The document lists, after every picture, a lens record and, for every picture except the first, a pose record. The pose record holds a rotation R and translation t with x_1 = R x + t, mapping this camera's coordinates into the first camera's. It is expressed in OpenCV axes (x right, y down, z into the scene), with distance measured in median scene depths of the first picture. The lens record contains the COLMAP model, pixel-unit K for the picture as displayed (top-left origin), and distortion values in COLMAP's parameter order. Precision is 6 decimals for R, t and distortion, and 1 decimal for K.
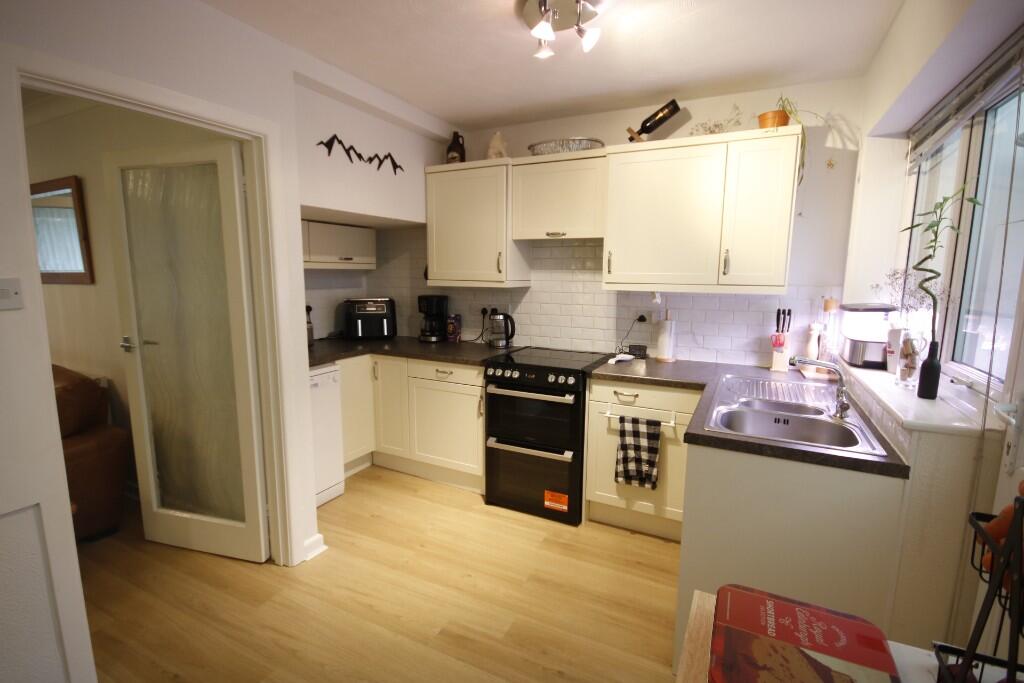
lens RADIAL K [[471.0, 0, 516.7], [0, 471.0, 340.2], [0, 0, 1]] dist [0.001982, -0.006640]
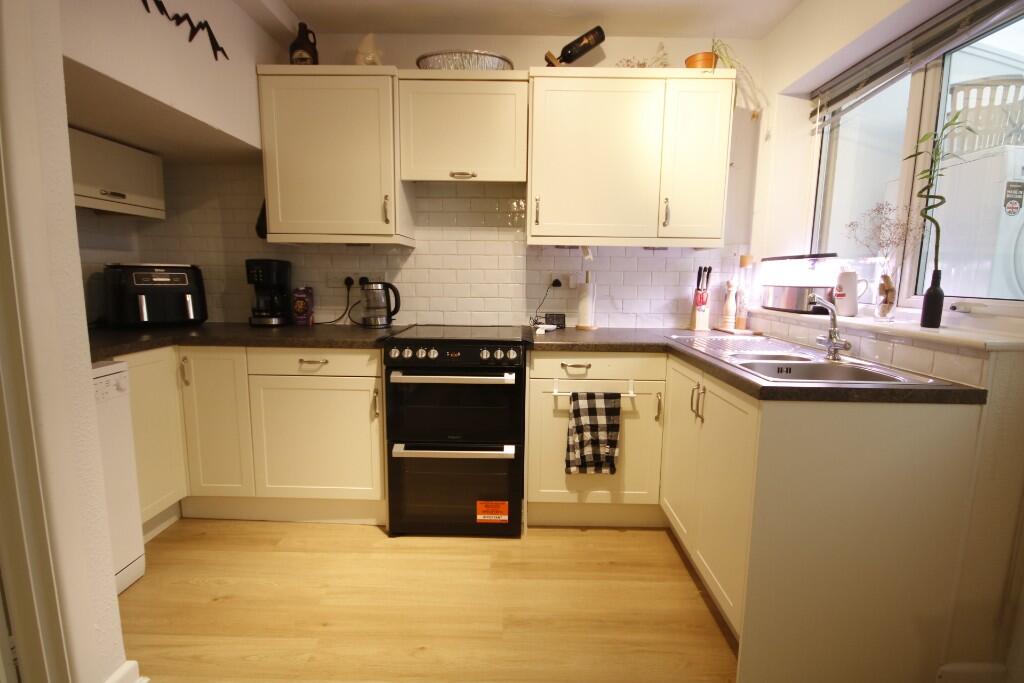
lens RADIAL K [[471.0, 0, 516.7], [0, 471.0, 340.2], [0, 0, 1]] dist [0.001982, -0.006640]
pose [[0.899347, -0.056249, 0.433603, -0.195343], [0.057570, 0.998290, 0.010095, 0.048715], [-0.433430, 0.015884, 0.901047, 0.260749]]
